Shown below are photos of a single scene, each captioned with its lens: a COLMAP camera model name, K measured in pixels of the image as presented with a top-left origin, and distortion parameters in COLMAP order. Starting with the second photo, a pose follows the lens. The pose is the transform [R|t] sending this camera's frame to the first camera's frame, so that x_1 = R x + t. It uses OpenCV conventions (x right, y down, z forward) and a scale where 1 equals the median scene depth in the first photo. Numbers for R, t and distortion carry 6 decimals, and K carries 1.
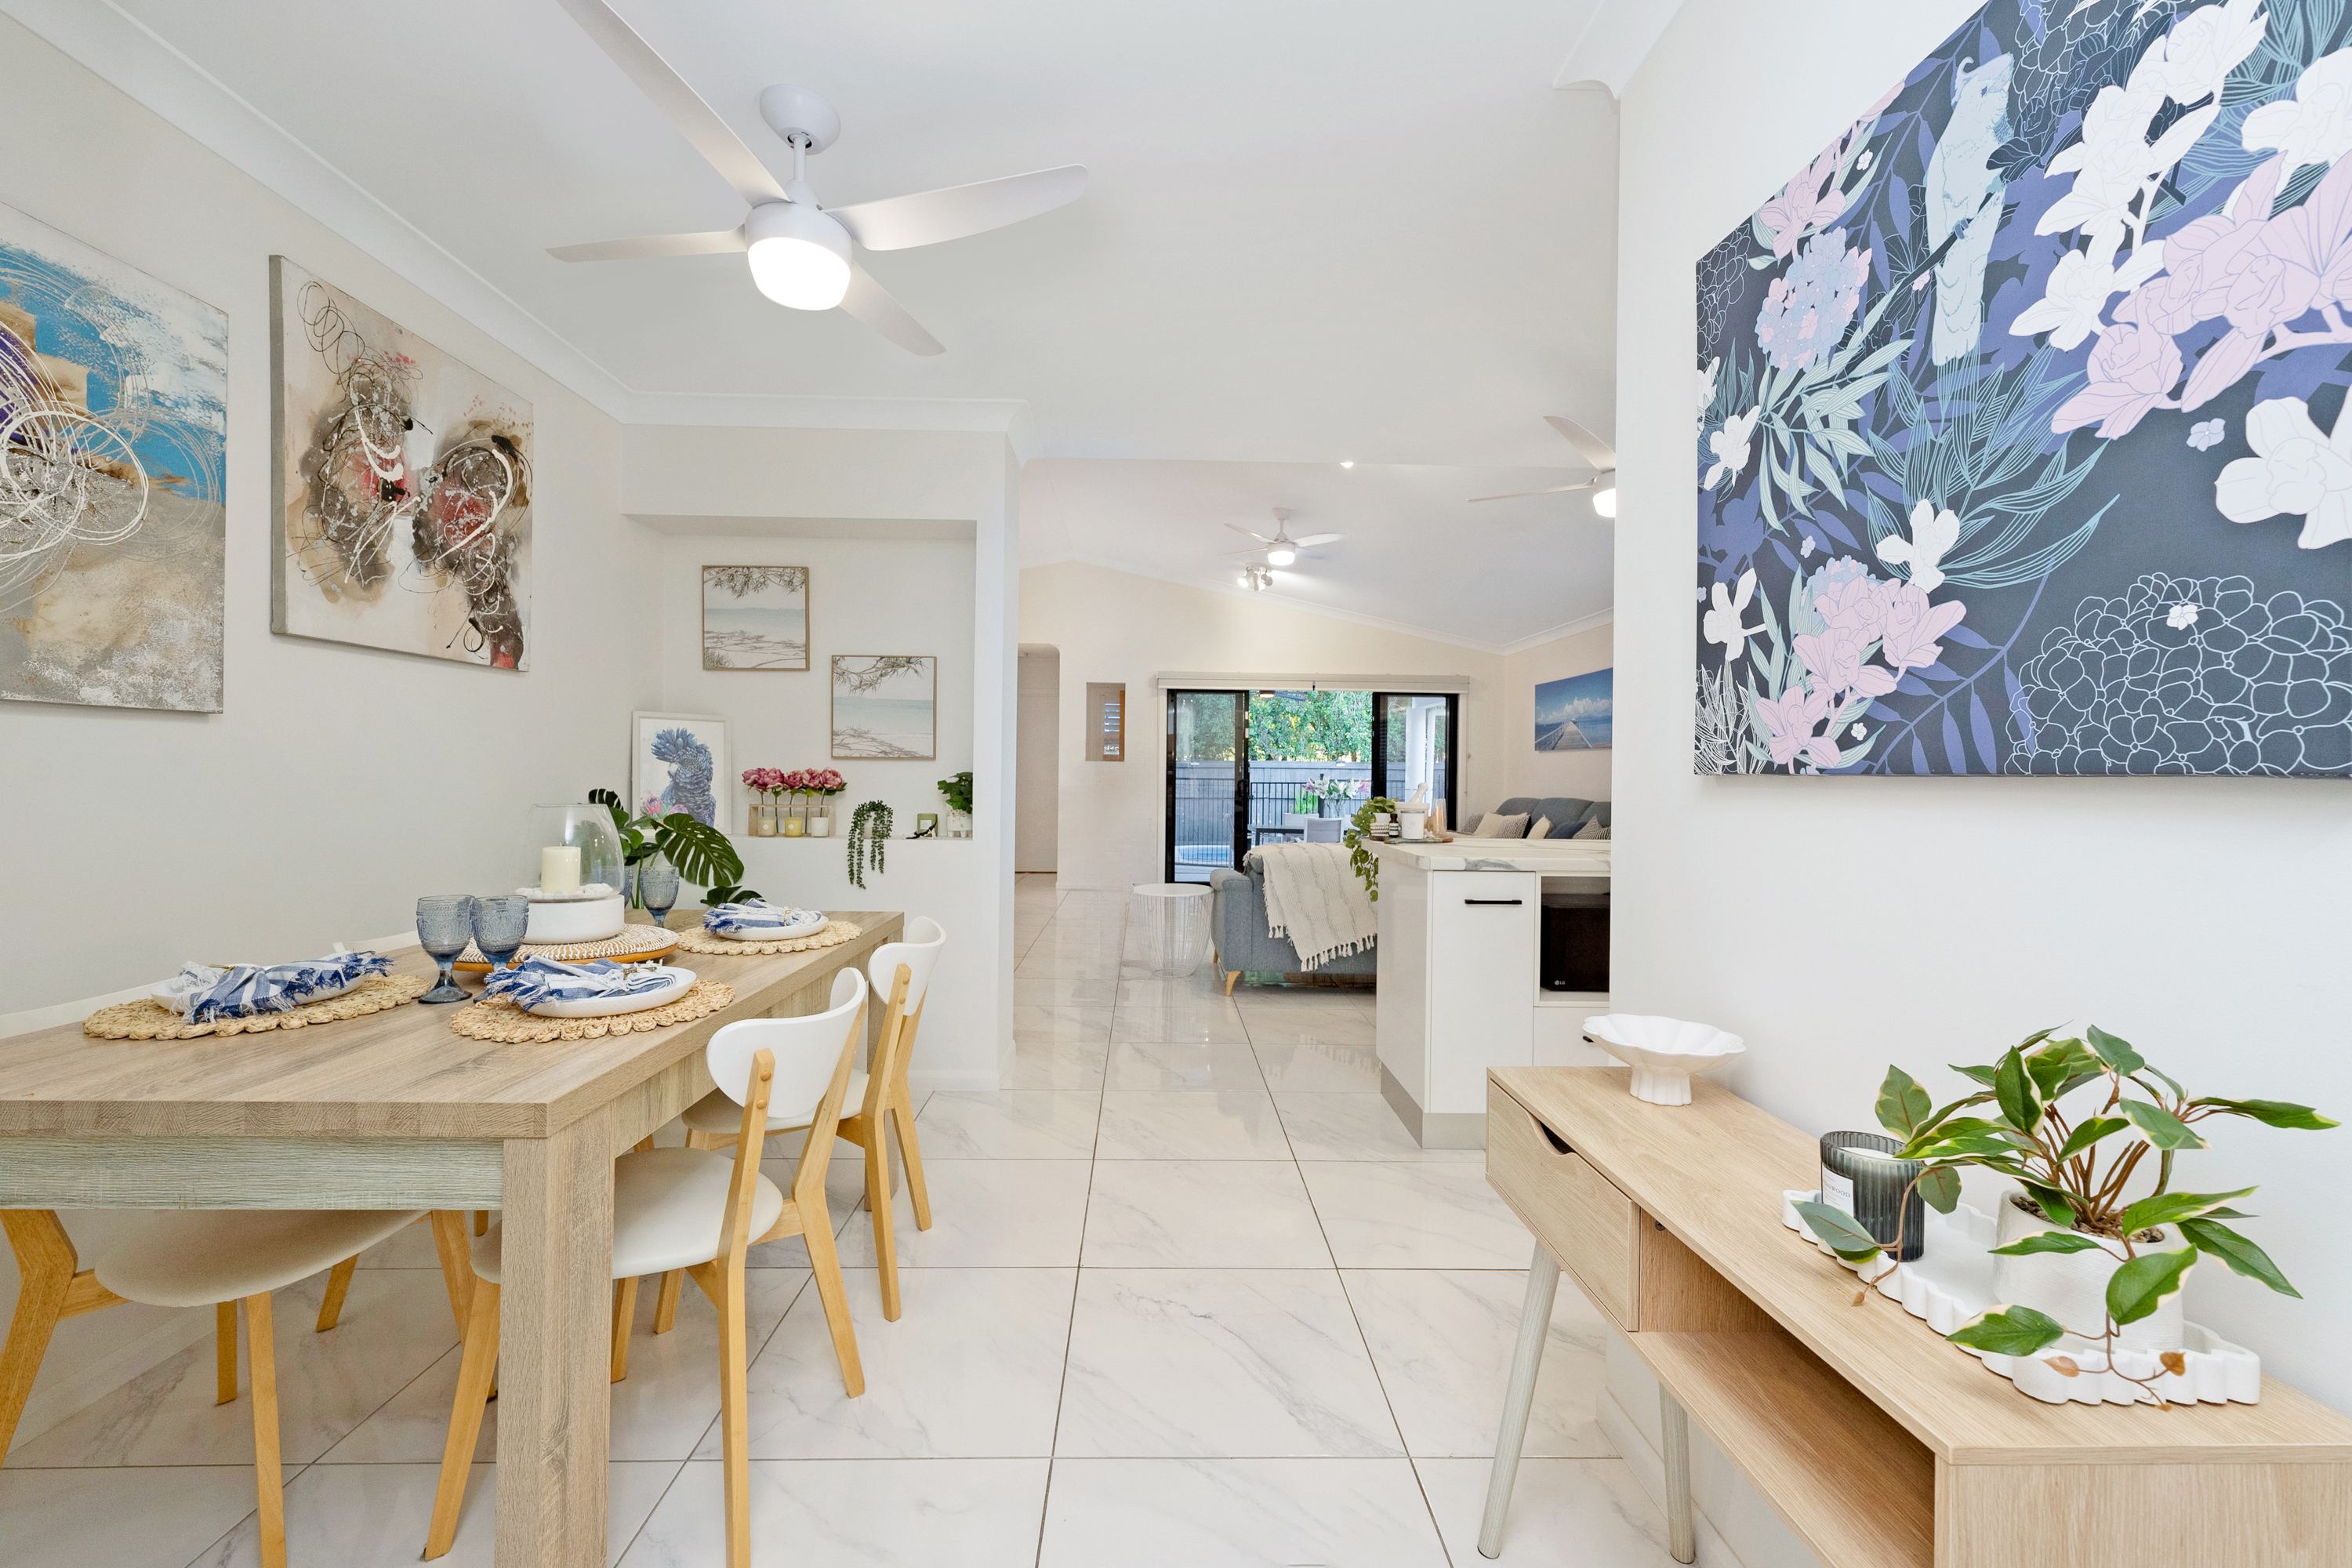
lens RADIAL K [[942.3, 0, 1176.0], [0, 942.3, 784.0], [0, 0, 1]] dist [0.000192, -0.000122]
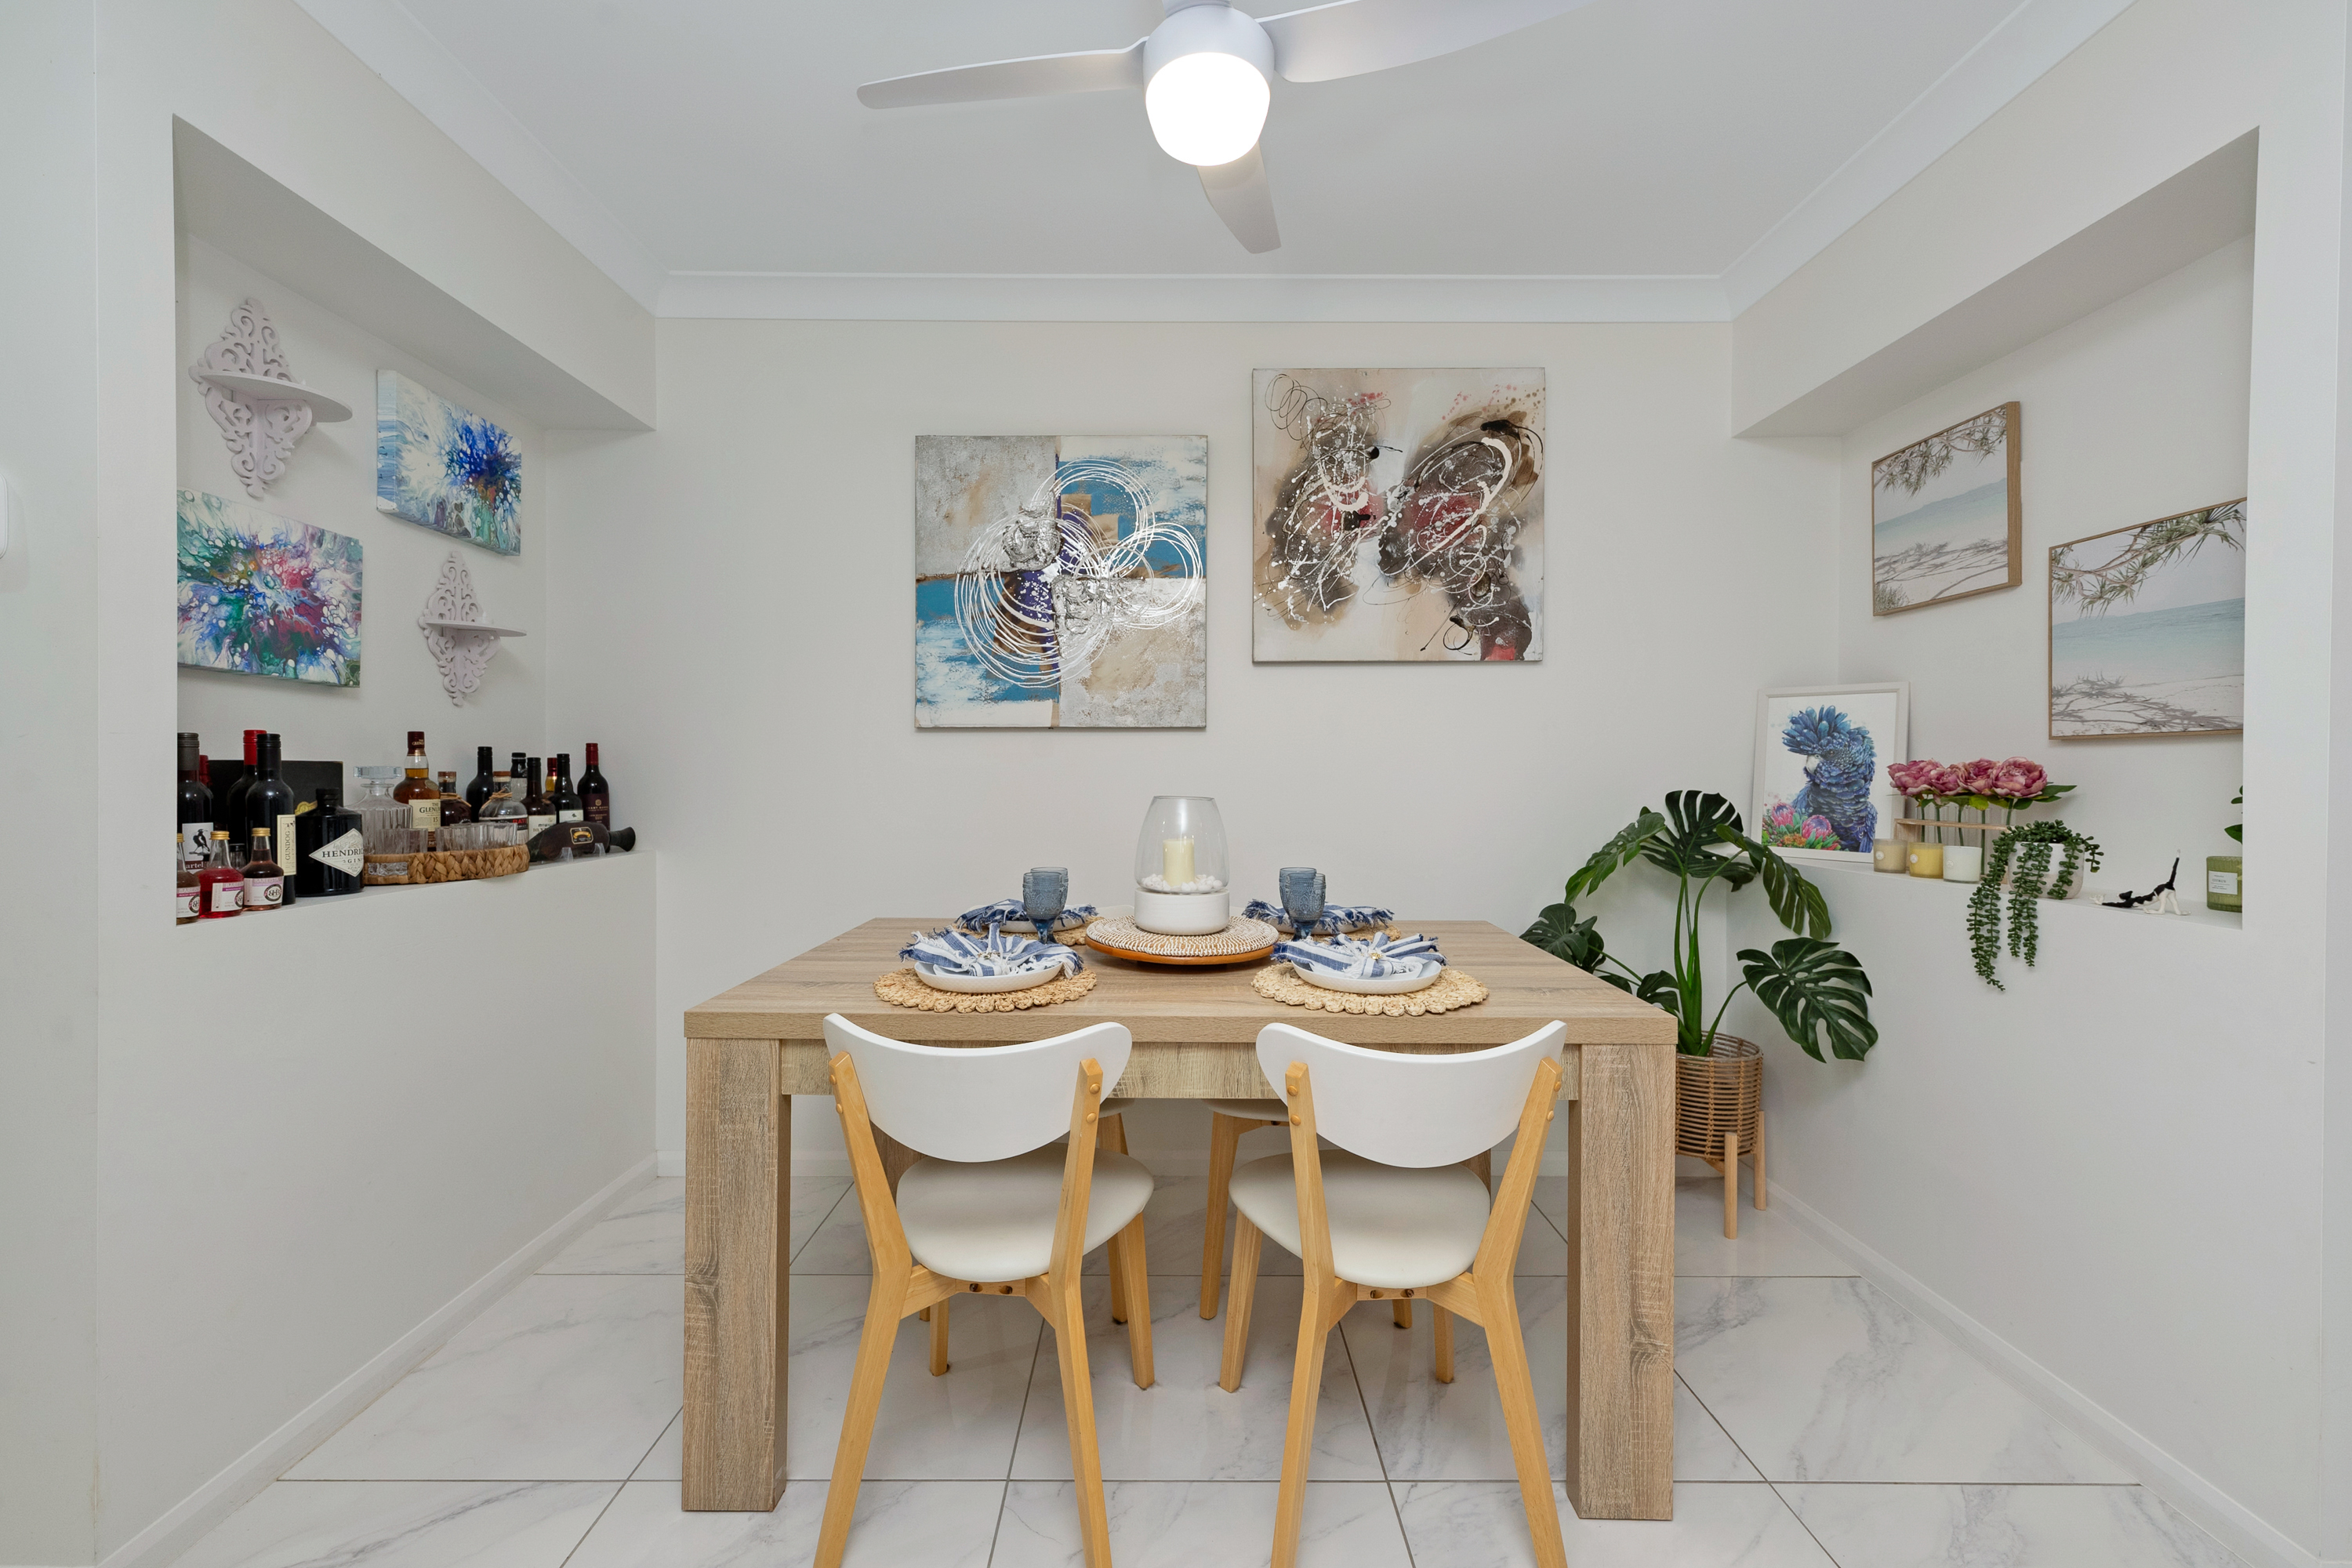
lens RADIAL K [[942.3, 0, 1176.0], [0, 942.3, 784.0], [0, 0, 1]] dist [0.000192, -0.000122]
pose [[-0.038080, 0.004216, -0.999266, 0.263638], [-0.011858, 0.999919, 0.004671, 0.001563], [0.999204, 0.012027, -0.038027, 0.728215]]
